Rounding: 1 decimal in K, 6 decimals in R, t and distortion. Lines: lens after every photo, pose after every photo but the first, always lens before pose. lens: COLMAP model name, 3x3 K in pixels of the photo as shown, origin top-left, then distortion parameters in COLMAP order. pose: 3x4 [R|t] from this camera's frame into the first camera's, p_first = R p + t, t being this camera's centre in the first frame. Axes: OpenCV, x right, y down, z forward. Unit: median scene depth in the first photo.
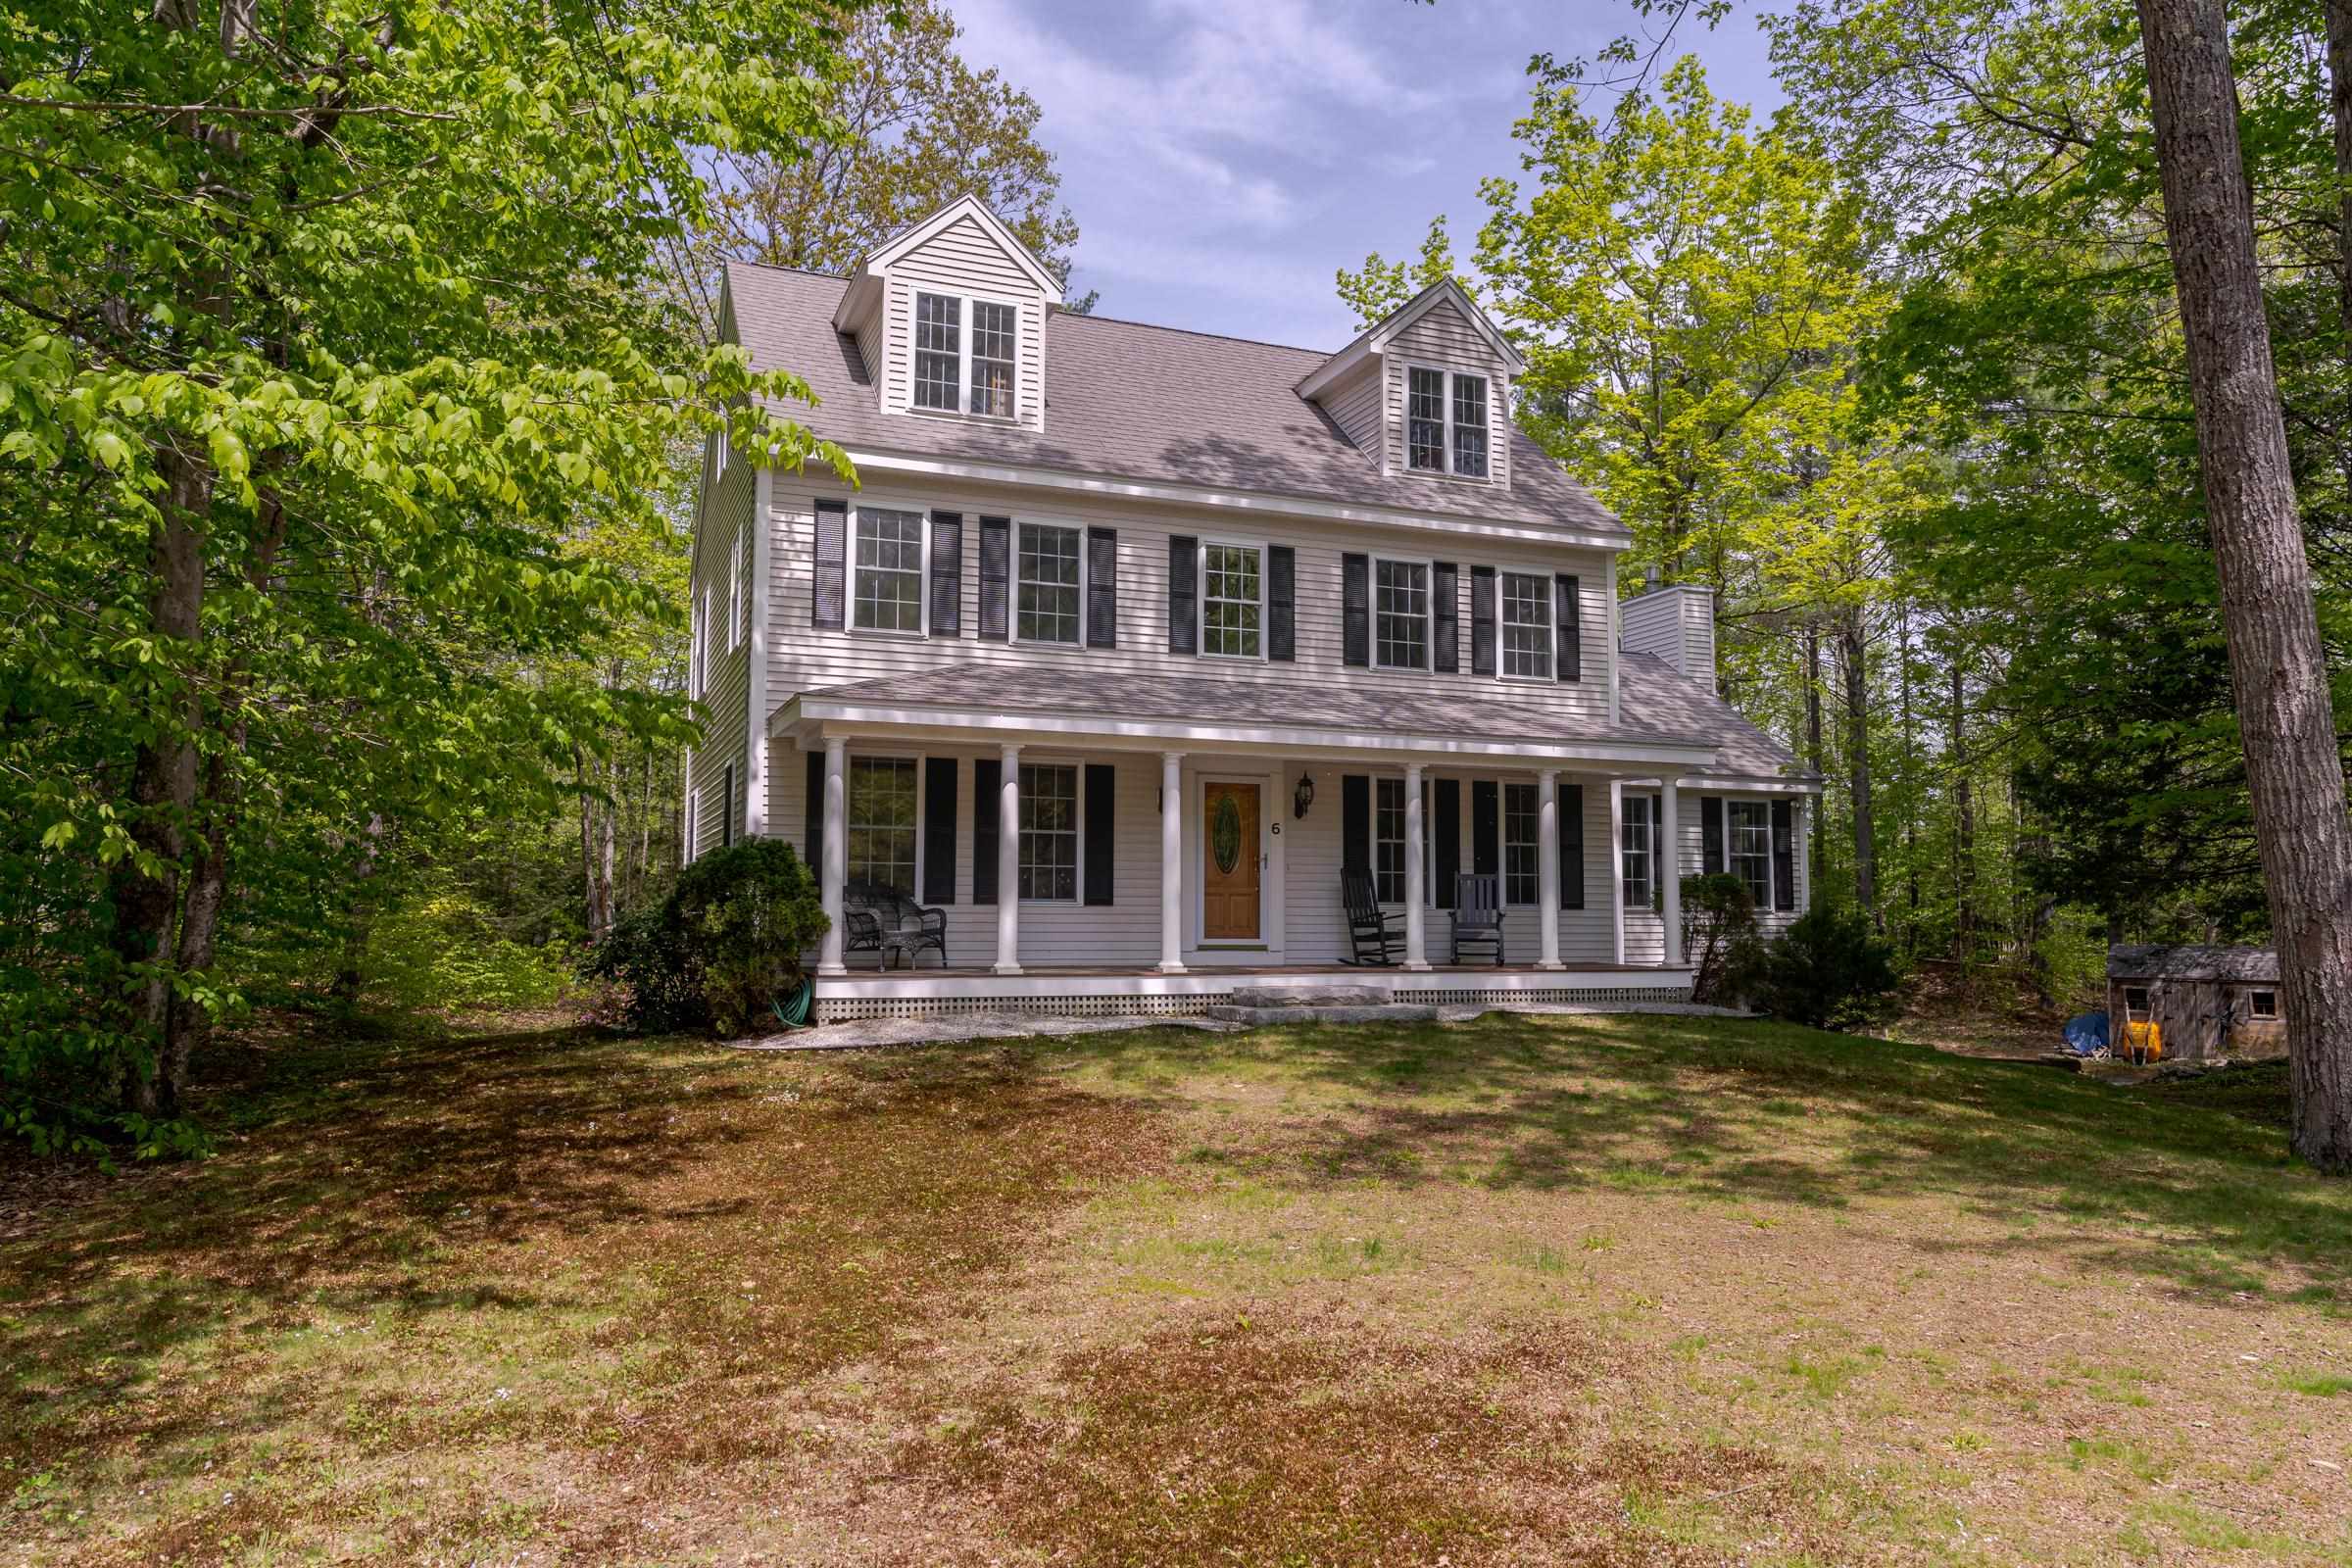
lens RADIAL K [[1597.2, 0, 1176.0], [0, 1597.2, 784.0], [0, 0, 1]] dist [0.001950, -0.000268]
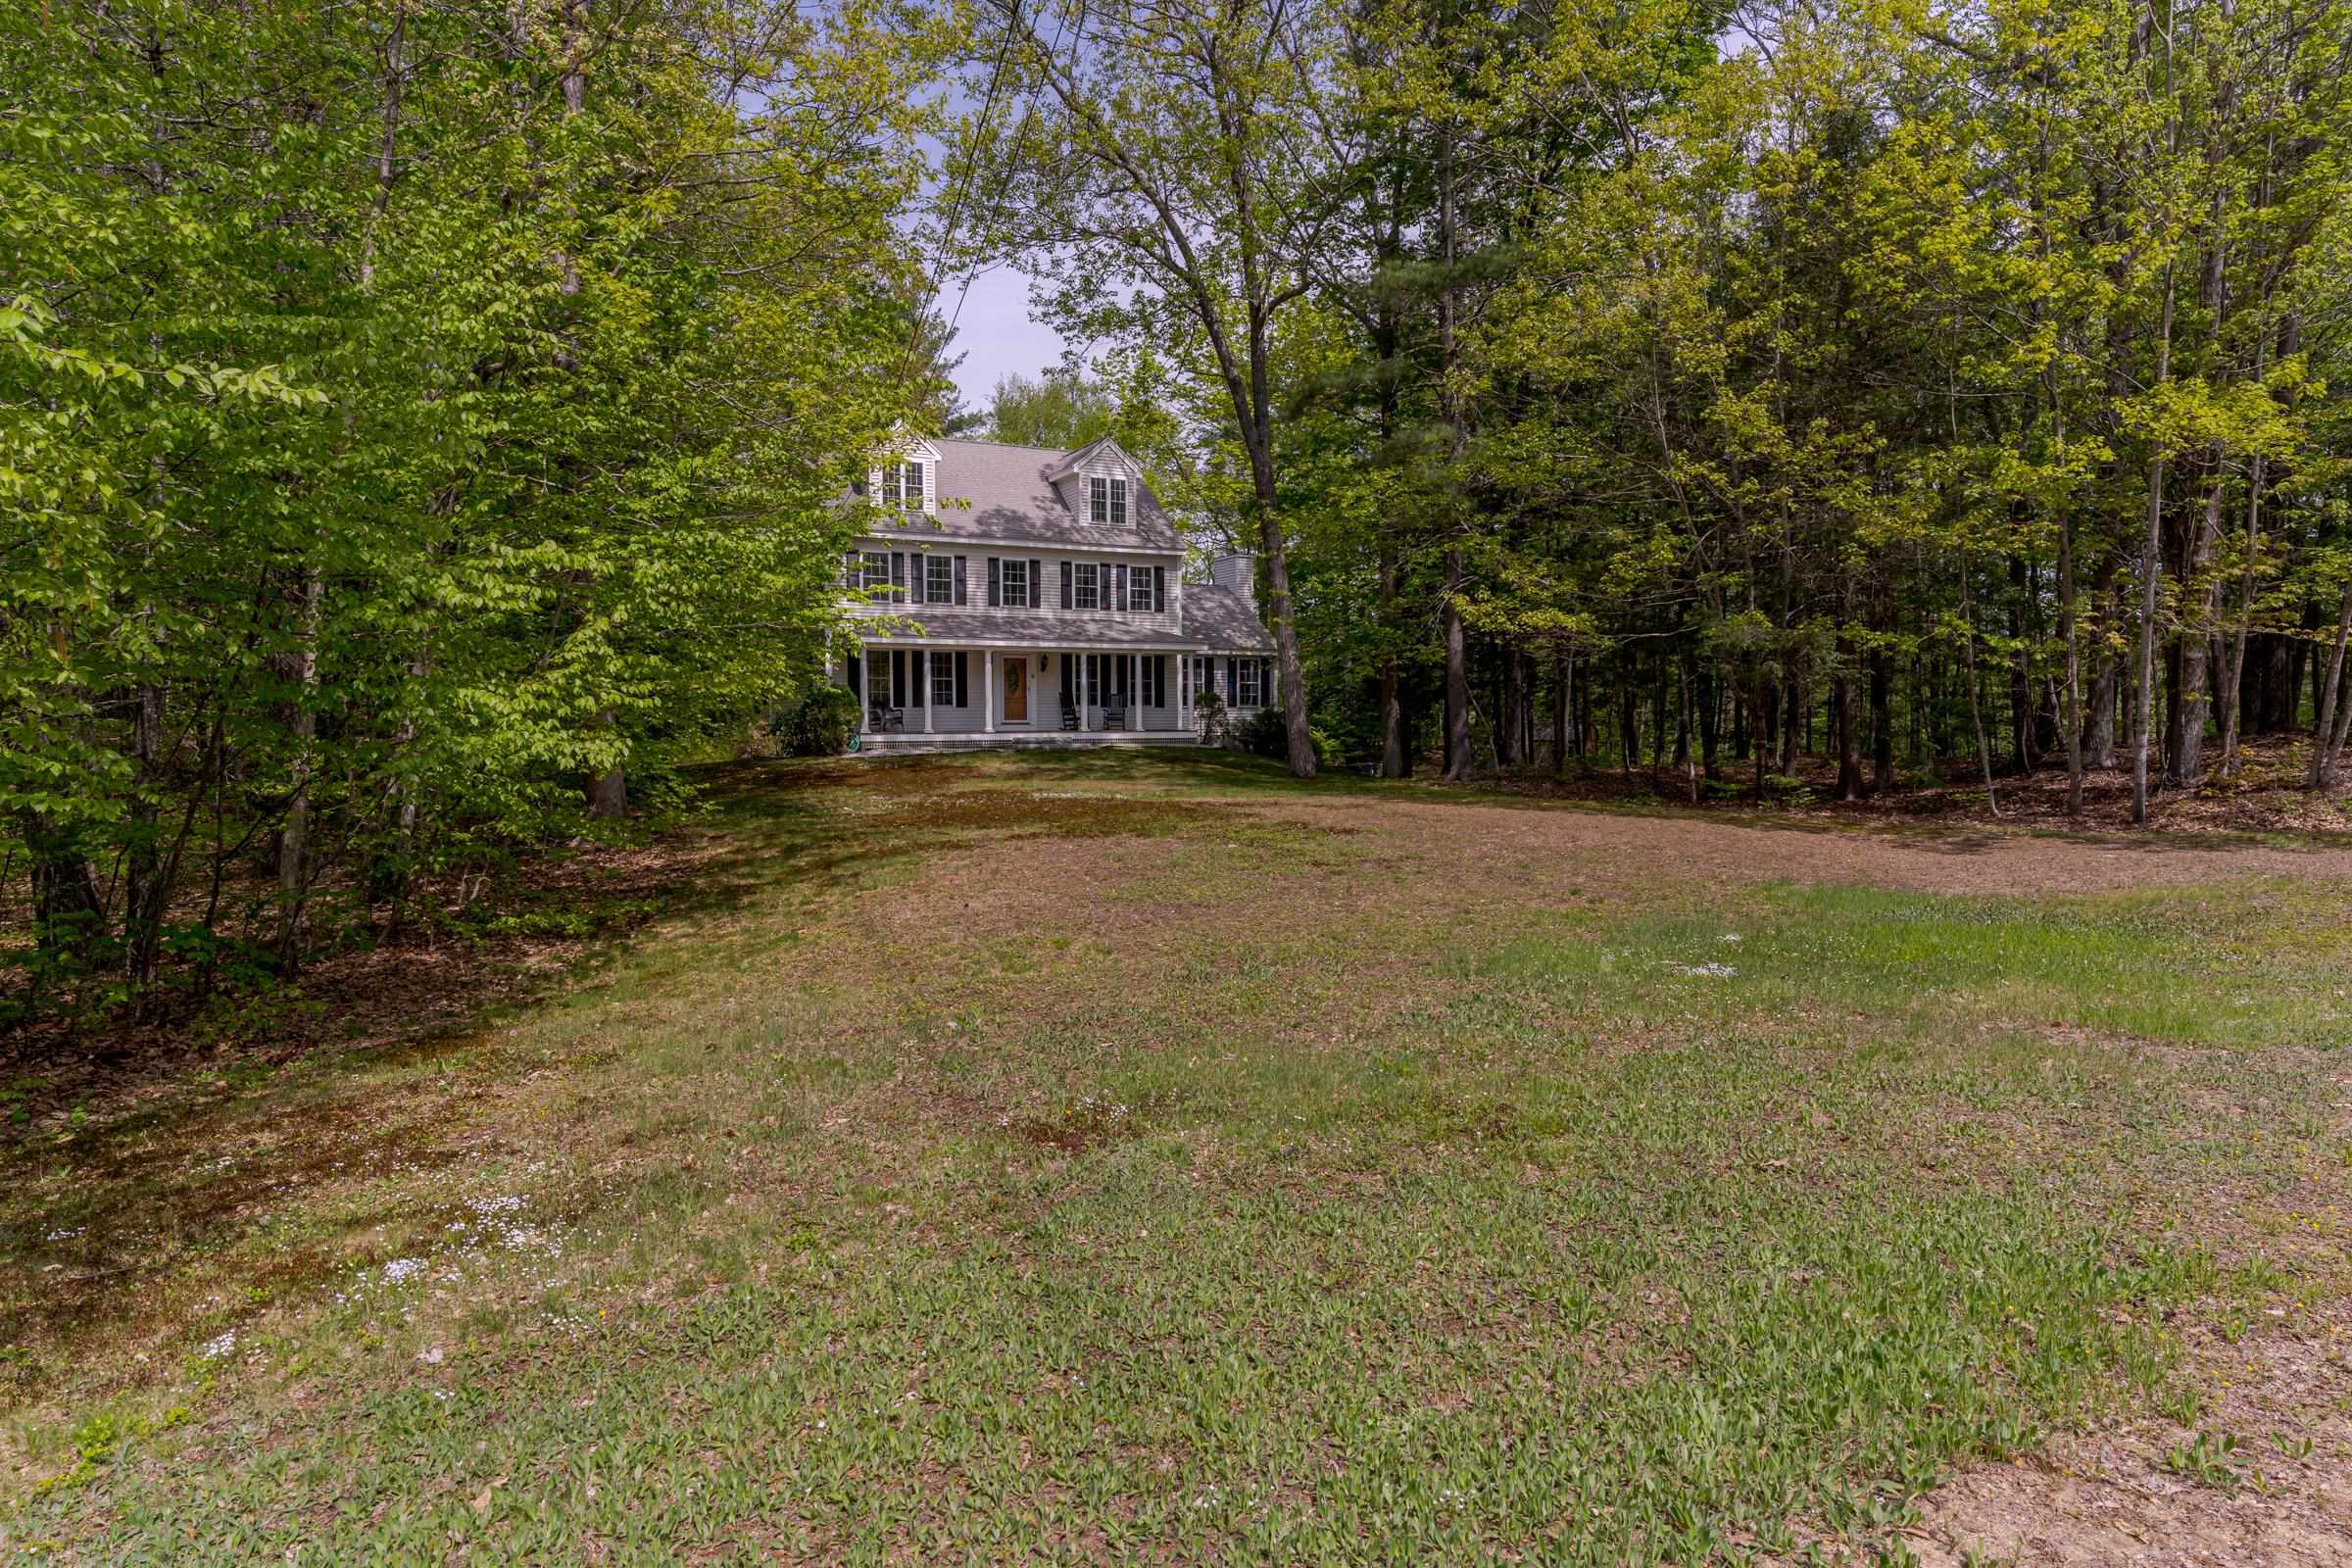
lens RADIAL K [[1331.7, 0, 1175.5], [0, 1331.7, 775.7], [0, 0, 1]] dist [-0.002542, 0.001604]
pose [[0.994886, -0.015618, 0.099785, 0.075507], [0.003166, 0.992308, 0.123752, -0.075734], [-0.100951, -0.122804, 0.987283, -1.126083]]
